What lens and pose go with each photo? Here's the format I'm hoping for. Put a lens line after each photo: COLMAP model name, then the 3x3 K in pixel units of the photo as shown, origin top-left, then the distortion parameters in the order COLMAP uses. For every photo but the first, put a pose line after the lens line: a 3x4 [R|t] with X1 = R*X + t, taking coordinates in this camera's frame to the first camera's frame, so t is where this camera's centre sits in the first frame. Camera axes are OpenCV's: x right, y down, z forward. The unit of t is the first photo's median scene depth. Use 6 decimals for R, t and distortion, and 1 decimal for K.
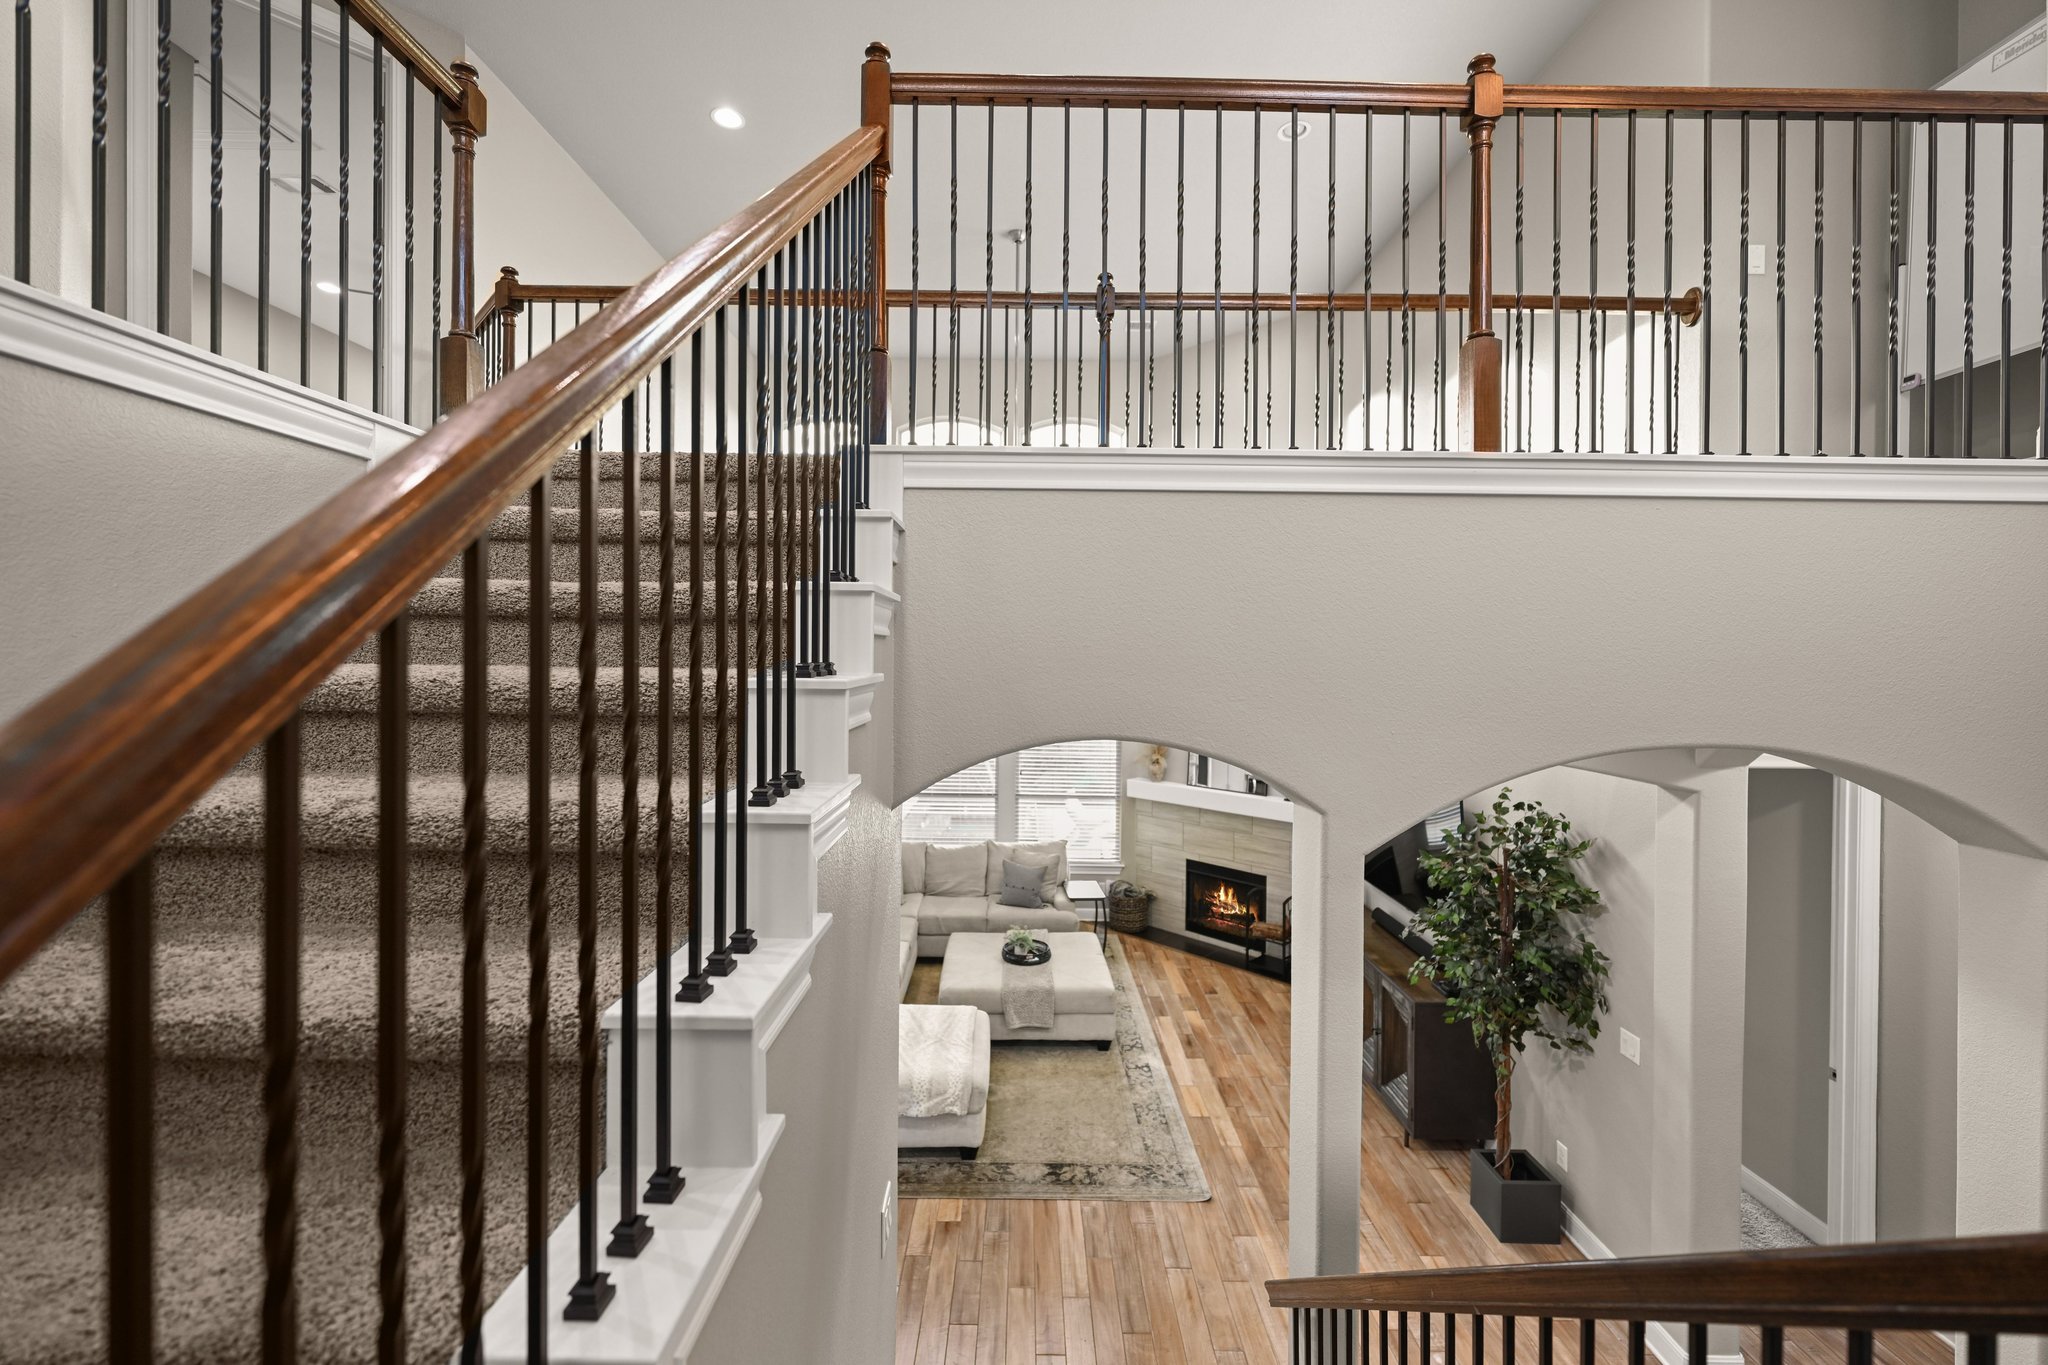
lens RADIAL K [[824.5, 0, 1027.0], [0, 824.5, 656.9], [0, 0, 1]] dist [0.000664, 0.000220]
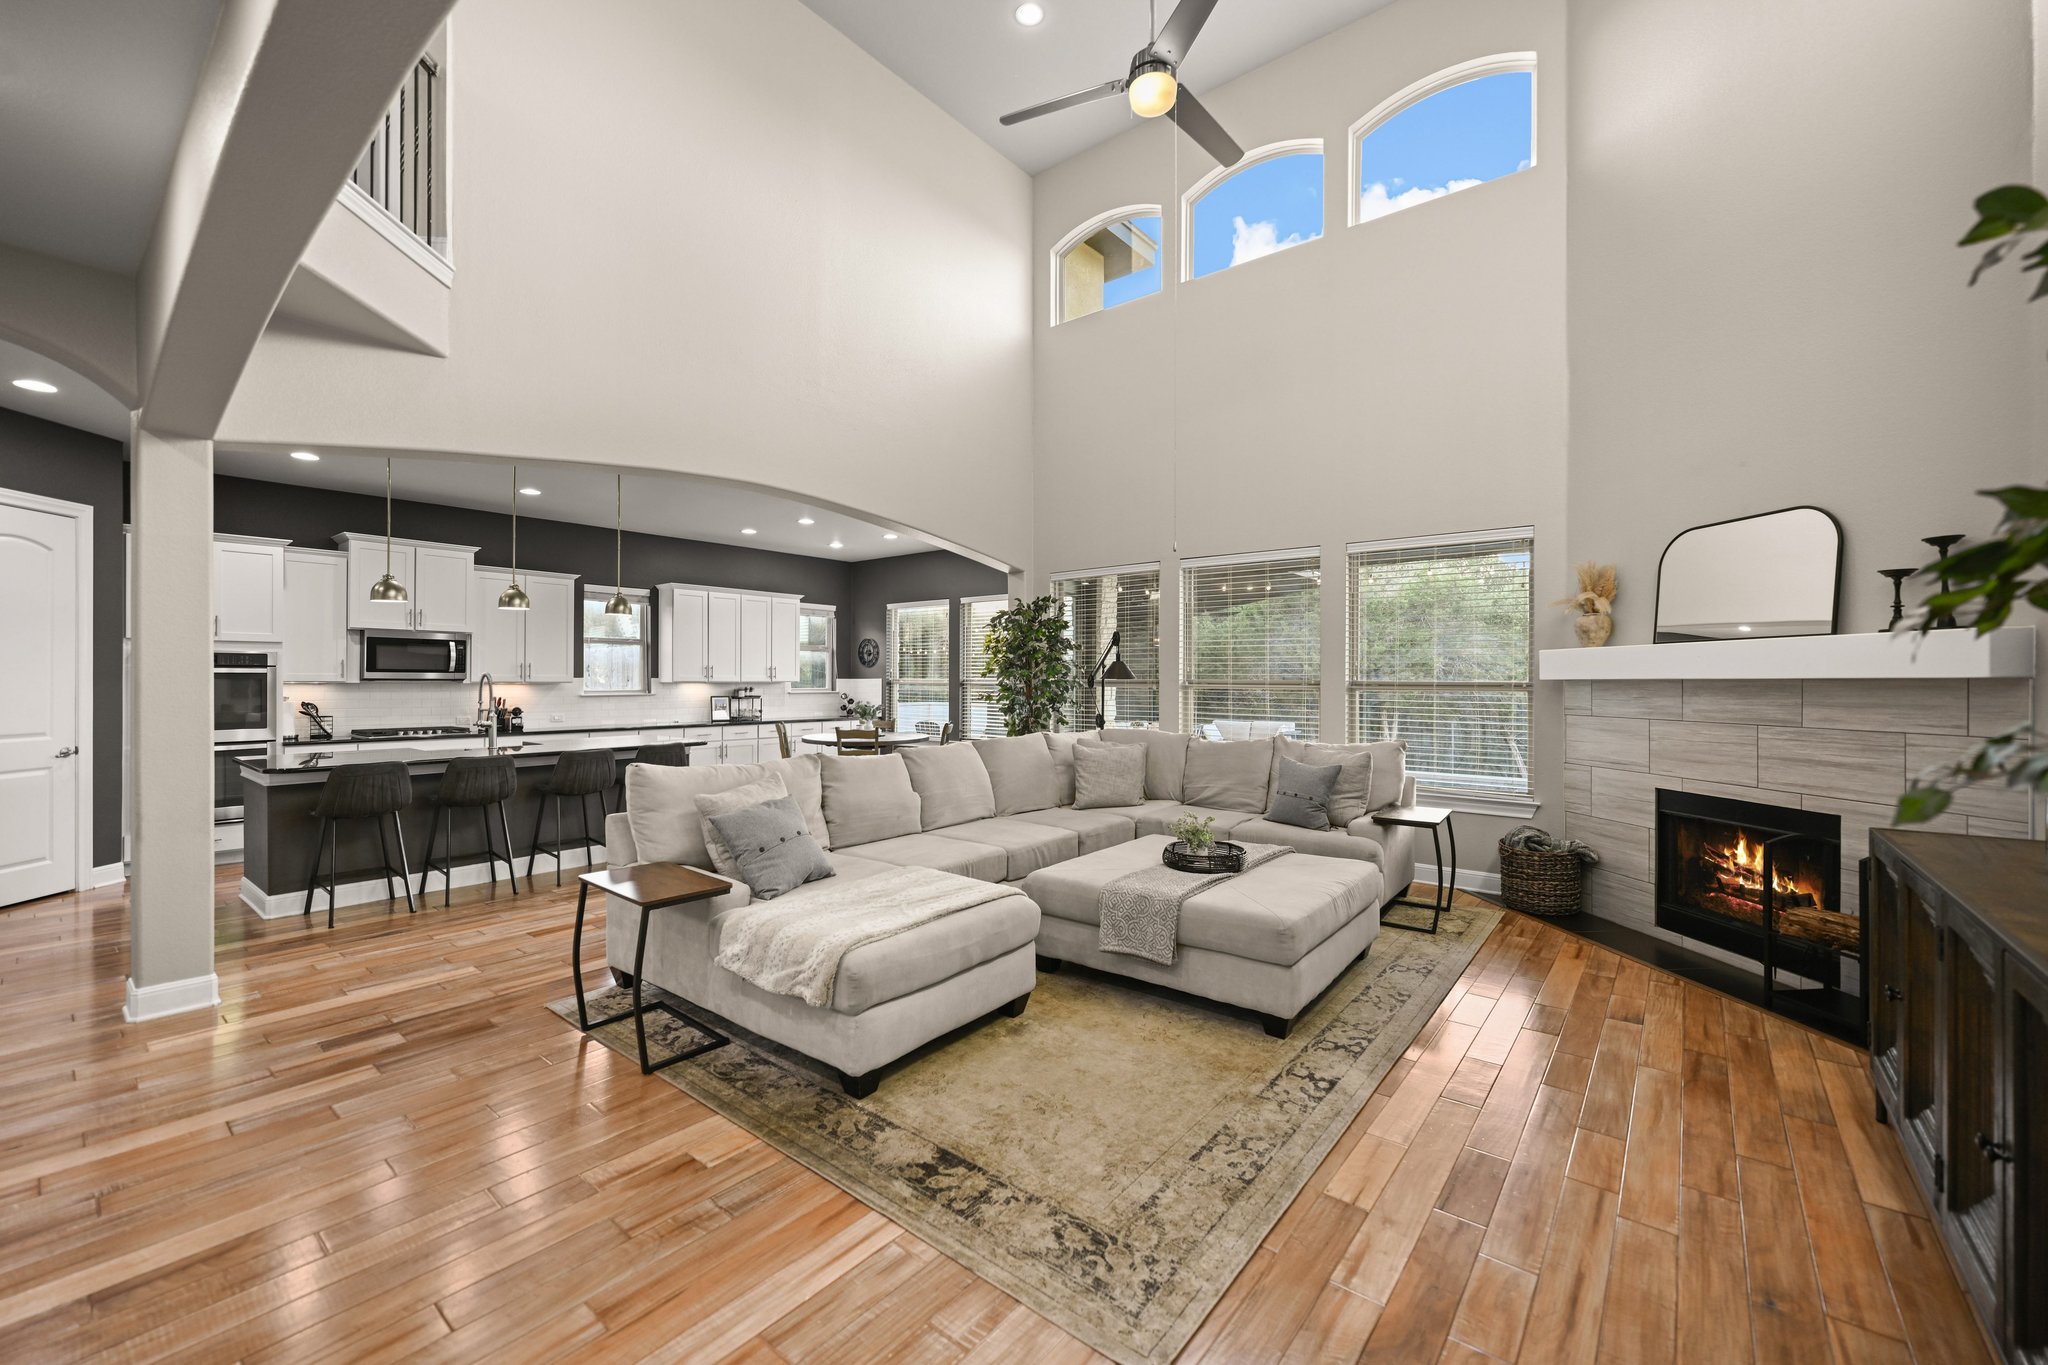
lens RADIAL K [[819.7, 0, 1024.0], [0, 819.7, 682.5], [0, 0, 1]] dist [-0.000343, -0.000012]
pose [[0.775420, -0.007208, -0.631405, 0.229847], [0.004416, 0.999972, -0.005992, 0.195972], [0.631430, 0.001858, 0.775430, 0.380077]]
